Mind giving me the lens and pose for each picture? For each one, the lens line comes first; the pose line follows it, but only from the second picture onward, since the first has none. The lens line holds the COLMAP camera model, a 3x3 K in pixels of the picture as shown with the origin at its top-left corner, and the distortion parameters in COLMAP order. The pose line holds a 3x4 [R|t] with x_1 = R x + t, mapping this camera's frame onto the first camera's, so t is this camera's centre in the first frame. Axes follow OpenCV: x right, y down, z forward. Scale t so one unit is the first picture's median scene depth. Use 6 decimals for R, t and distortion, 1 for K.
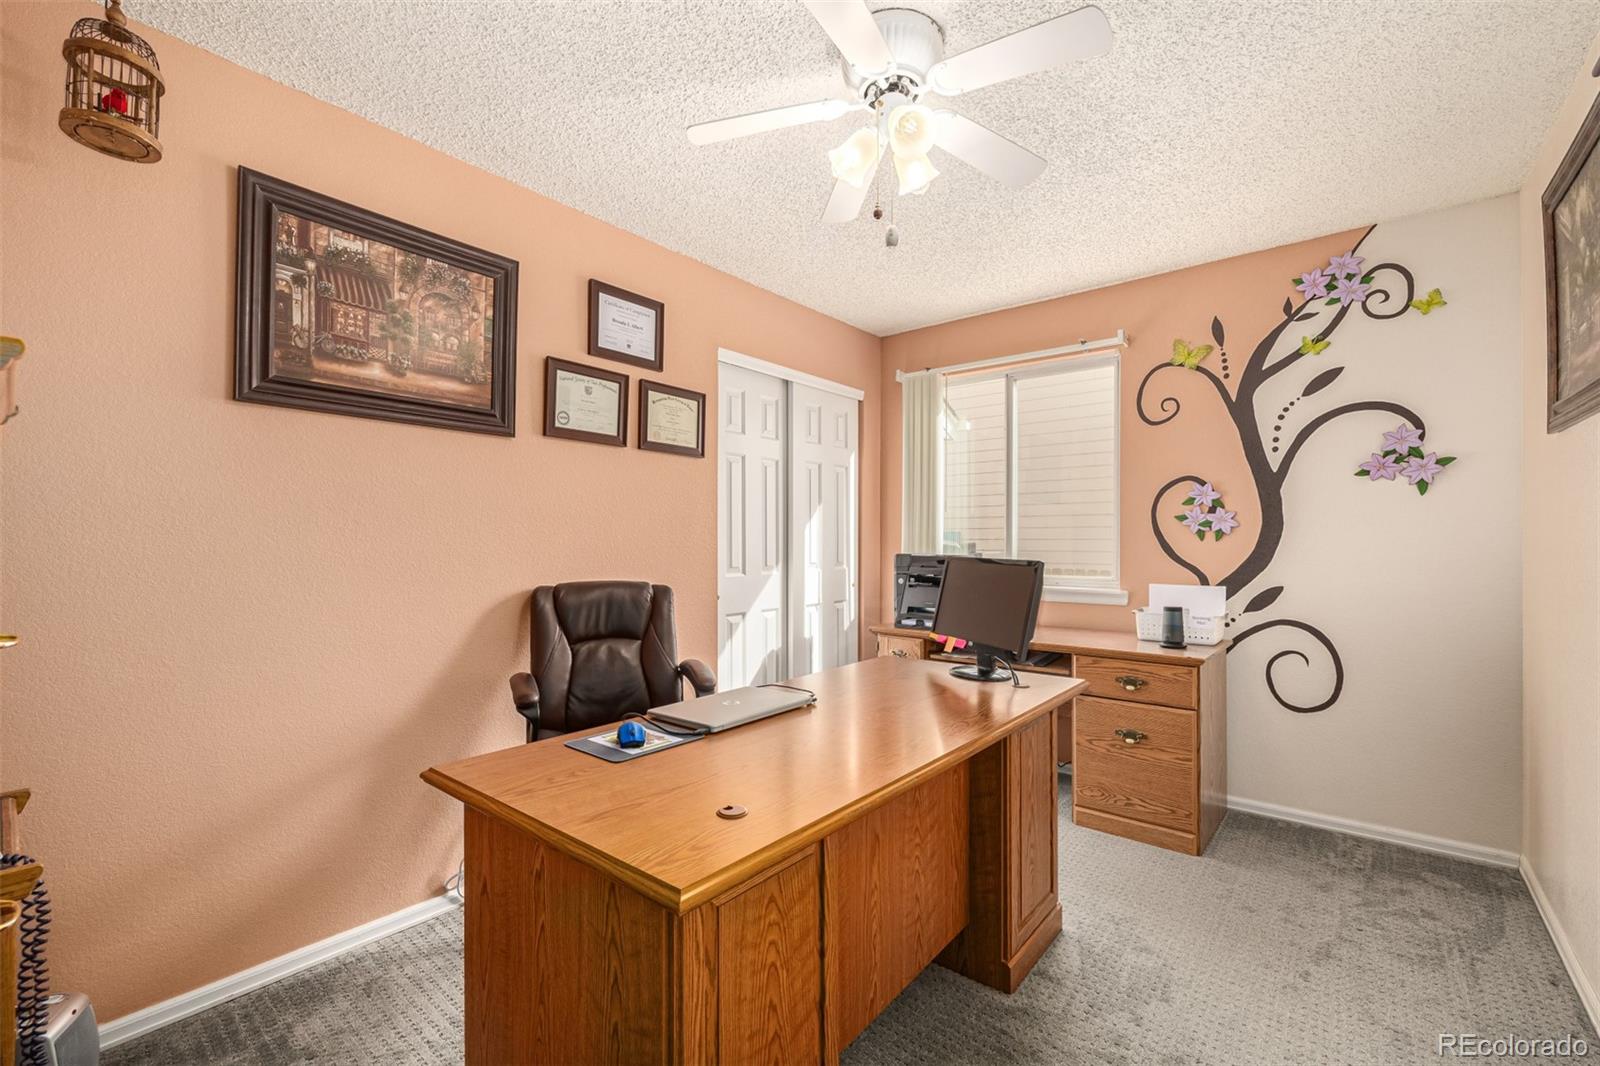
lens RADIAL K [[673.1, 0, 800.5], [0, 673.1, 538.5], [0, 0, 1]] dist [0.003972, 0.000885]
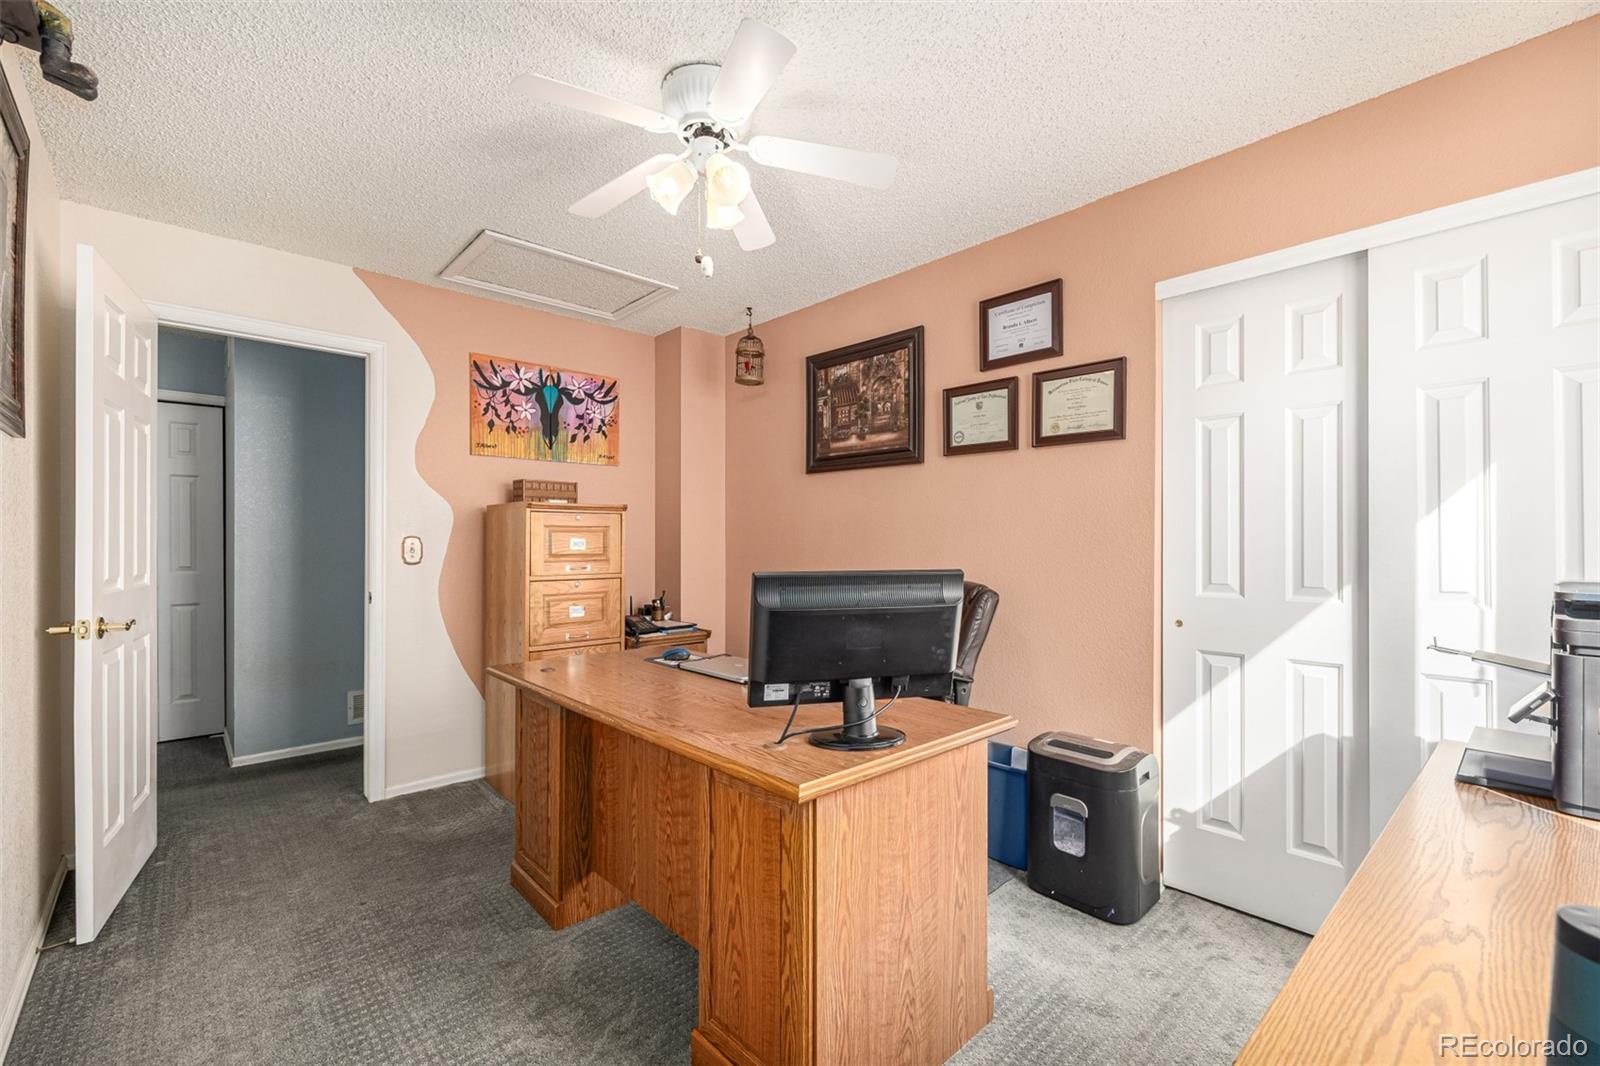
lens RADIAL K [[673.1, 0, 800.0], [0, 673.1, 536.1], [0, 0, 1]] dist [0.003972, 0.000885]
pose [[-0.121919, -0.015182, -0.992424, 0.790883], [-0.001183, 0.999885, -0.015151, 0.006829], [0.992539, -0.000673, -0.121923, 0.844241]]
